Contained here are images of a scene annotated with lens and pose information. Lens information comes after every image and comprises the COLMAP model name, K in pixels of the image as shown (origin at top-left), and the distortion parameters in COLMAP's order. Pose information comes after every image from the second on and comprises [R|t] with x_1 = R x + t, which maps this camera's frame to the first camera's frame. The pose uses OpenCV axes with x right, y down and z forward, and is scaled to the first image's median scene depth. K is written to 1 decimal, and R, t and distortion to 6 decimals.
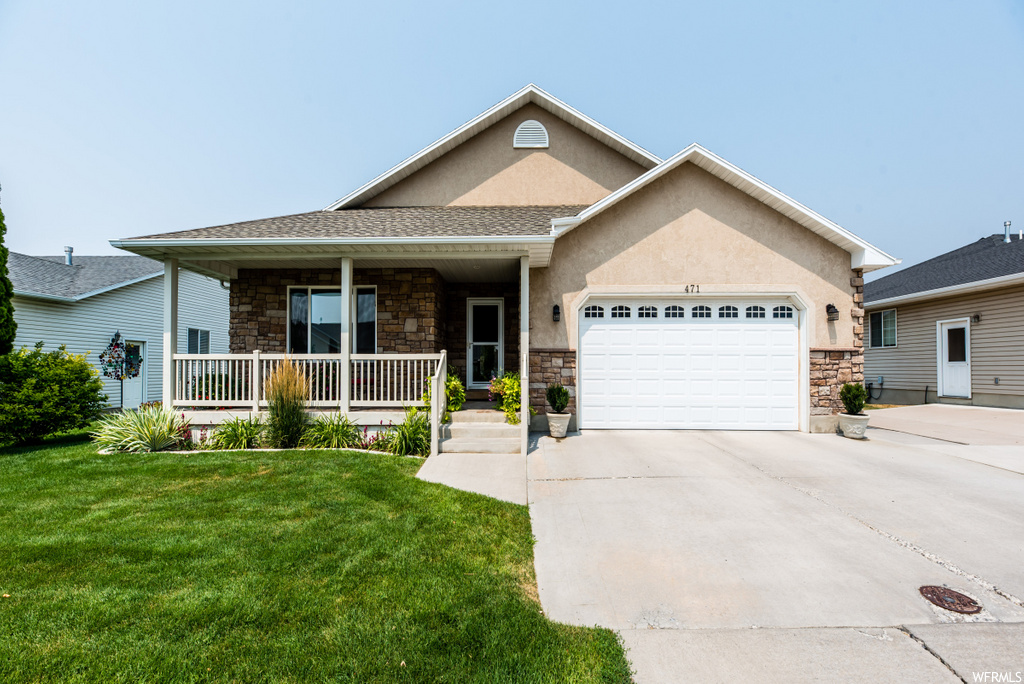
lens RADIAL K [[411.4, 0, 509.7], [0, 411.4, 359.2], [0, 0, 1]] dist [-0.000526, -0.000045]
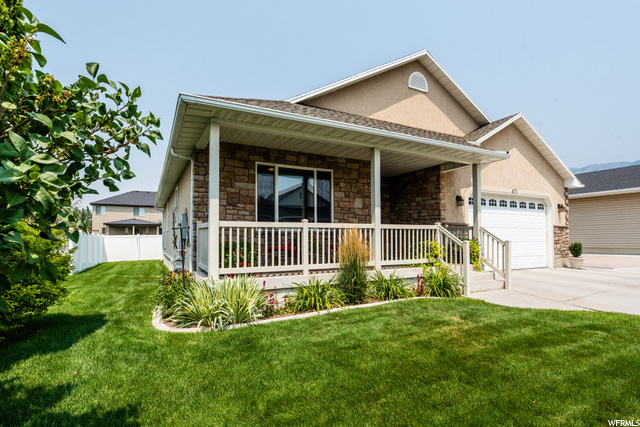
lens RADIAL K [[295.5, 0, 320.2], [0, 295.5, 225.6], [0, 0, 1]] dist [0.000854, 0.000255]
pose [[0.879579, 0.015302, 0.475507, -0.910416], [-0.005544, 0.999744, -0.021916, 0.012044], [-0.475721, 0.016640, 0.879439, 0.262378]]
